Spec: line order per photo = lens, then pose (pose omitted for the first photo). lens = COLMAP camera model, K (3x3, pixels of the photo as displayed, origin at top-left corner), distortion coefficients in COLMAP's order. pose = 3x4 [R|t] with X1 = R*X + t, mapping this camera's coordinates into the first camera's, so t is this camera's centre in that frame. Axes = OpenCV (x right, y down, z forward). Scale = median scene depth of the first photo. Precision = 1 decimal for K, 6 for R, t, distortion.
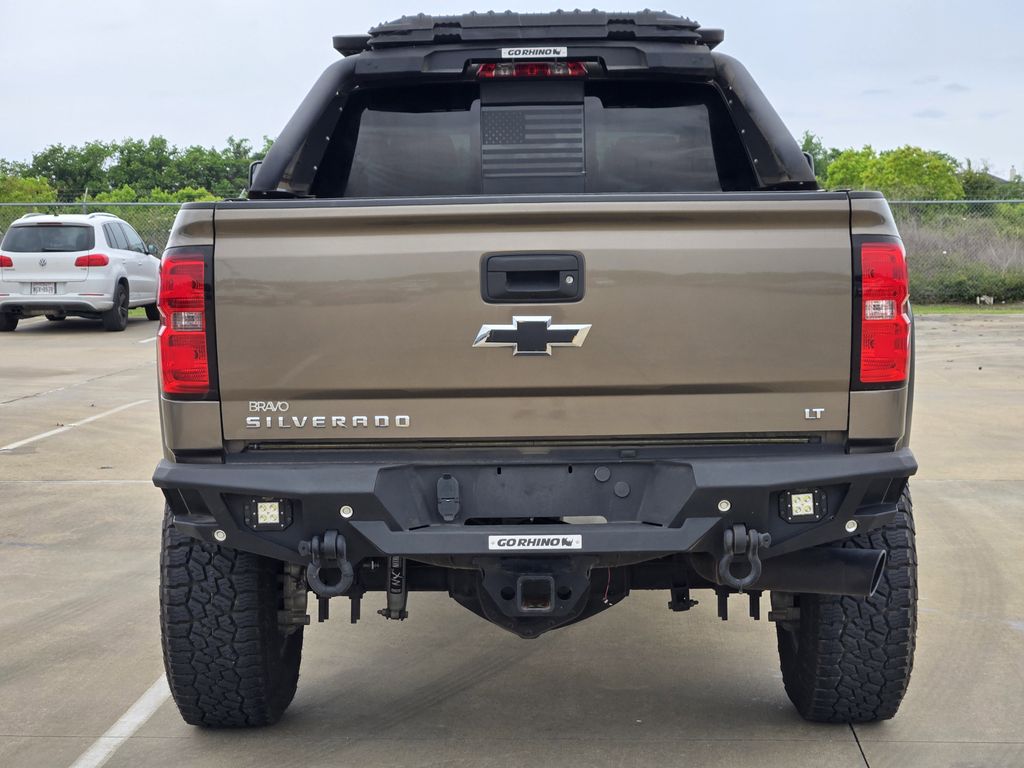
lens RADIAL K [[1967.2, 0, 543.5], [0, 1967.2, 380.5], [0, 0, 1]] dist [-0.653431, 9.393568]
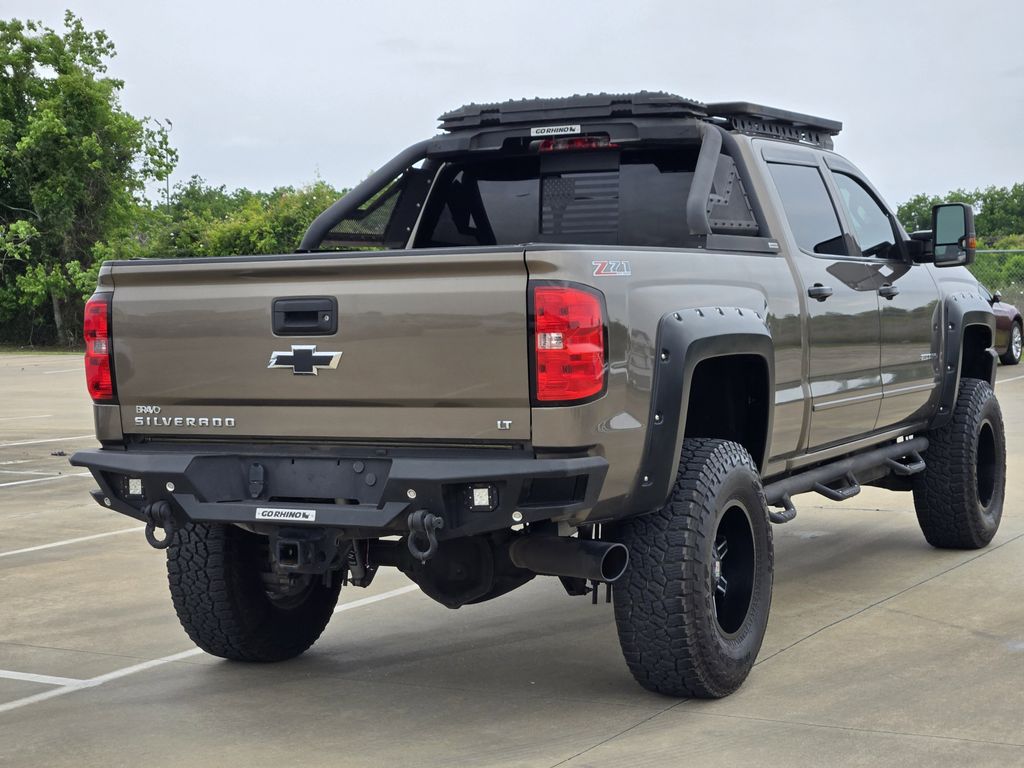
lens RADIAL K [[1967.2, 0, 543.5], [0, 1967.2, 380.5], [0, 0, 1]] dist [-0.653431, 9.393568]
pose [[0.904091, 0.014322, -0.427100, 0.695617], [-0.024774, 0.999514, -0.018925, 0.011815], [0.426621, 0.027690, 0.904006, -0.120391]]
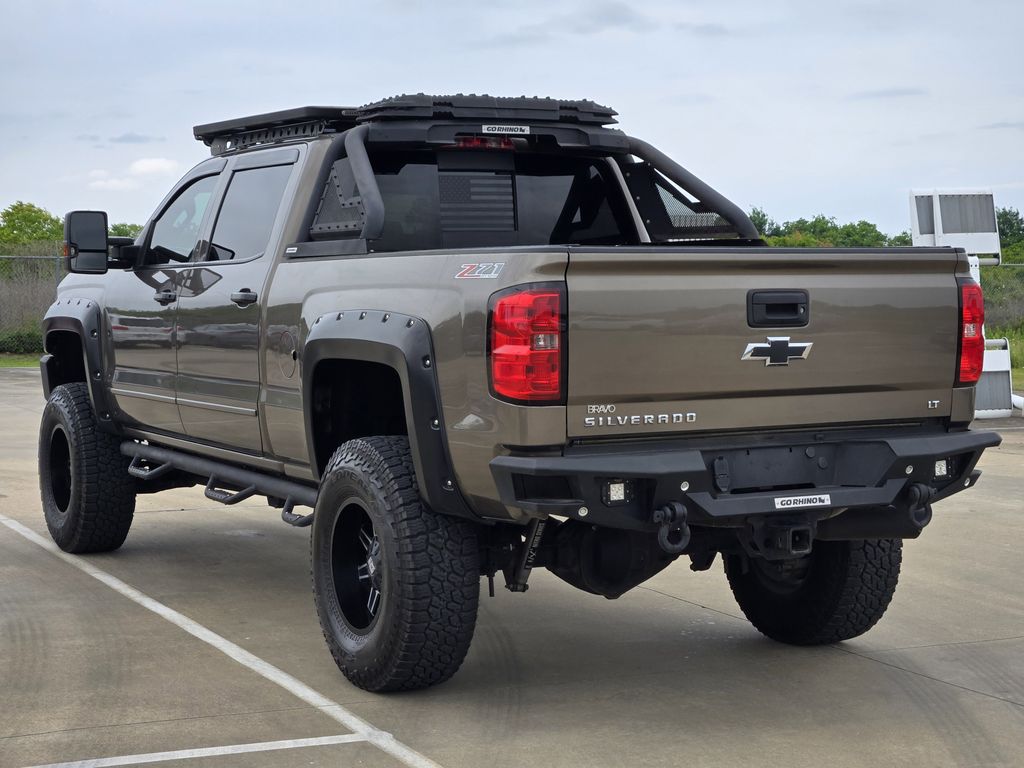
lens RADIAL K [[1967.2, 0, 543.5], [0, 1967.2, 380.5], [0, 0, 1]] dist [-0.653431, 9.393568]
pose [[0.877737, -0.017126, 0.478836, -0.786522], [0.031423, 0.999267, -0.021862, 0.021568], [-0.478111, 0.034236, 0.877632, -0.105489]]
